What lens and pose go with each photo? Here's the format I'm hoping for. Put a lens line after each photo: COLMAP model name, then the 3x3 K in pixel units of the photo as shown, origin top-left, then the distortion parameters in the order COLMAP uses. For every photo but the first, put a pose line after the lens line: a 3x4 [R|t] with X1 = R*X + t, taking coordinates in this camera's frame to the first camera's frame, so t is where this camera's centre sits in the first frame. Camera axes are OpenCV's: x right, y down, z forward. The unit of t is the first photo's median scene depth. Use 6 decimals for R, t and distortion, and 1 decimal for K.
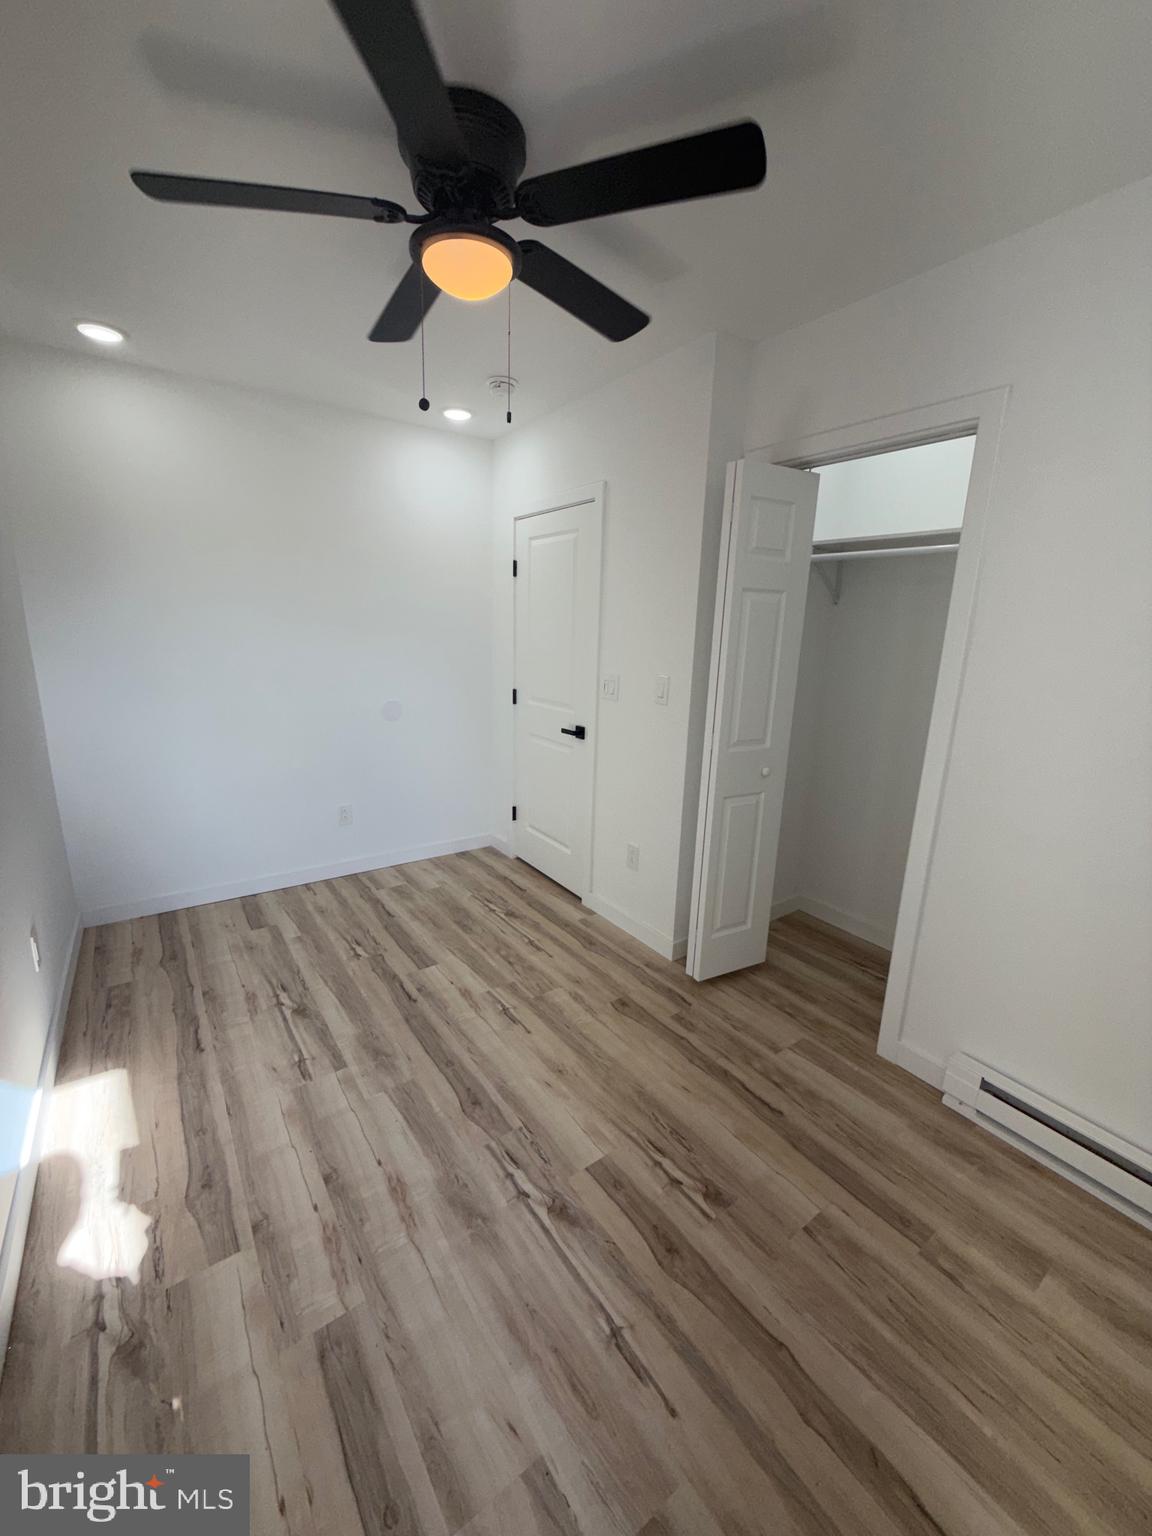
lens RADIAL K [[610.3, 0, 577.0], [0, 610.3, 764.8], [0, 0, 1]] dist [-0.000556, 0.000340]
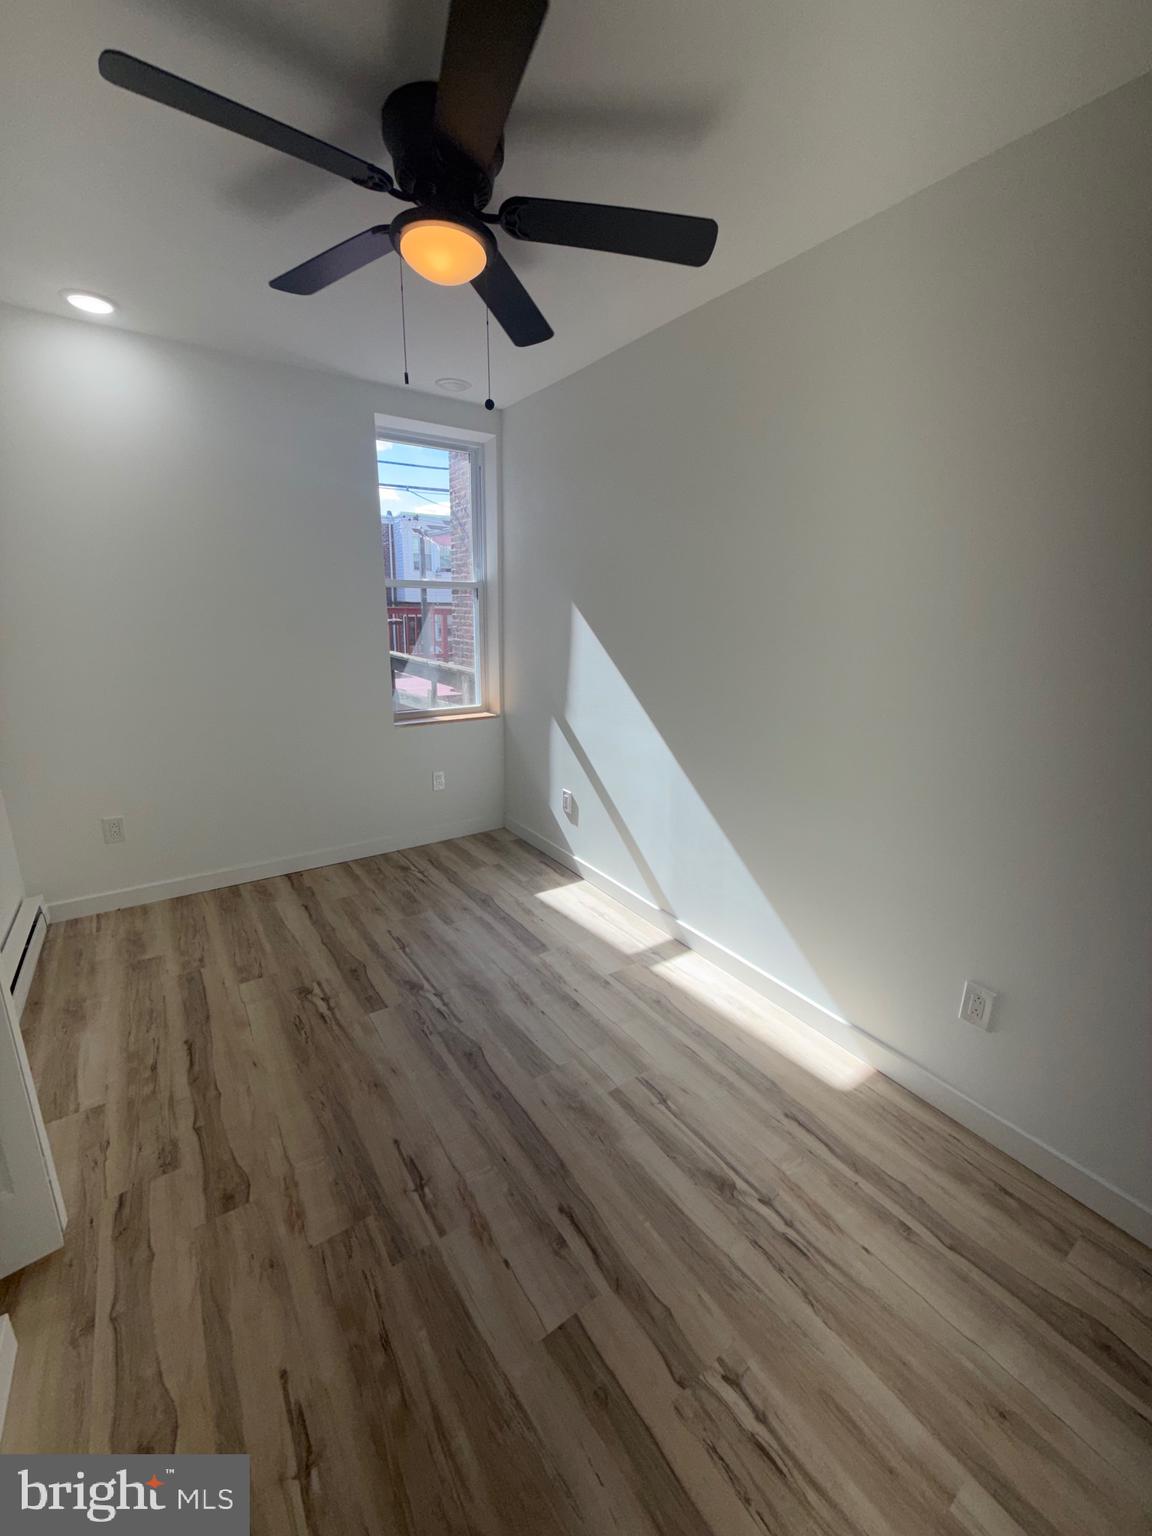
lens RADIAL K [[610.3, 0, 577.0], [0, 610.3, 764.8], [0, 0, 1]] dist [-0.000556, 0.000340]
pose [[-0.998937, -0.046079, -0.001157, -0.319072], [-0.041249, 0.882472, 0.468552, -0.379564], [-0.020570, 0.468102, -0.883435, 1.645575]]
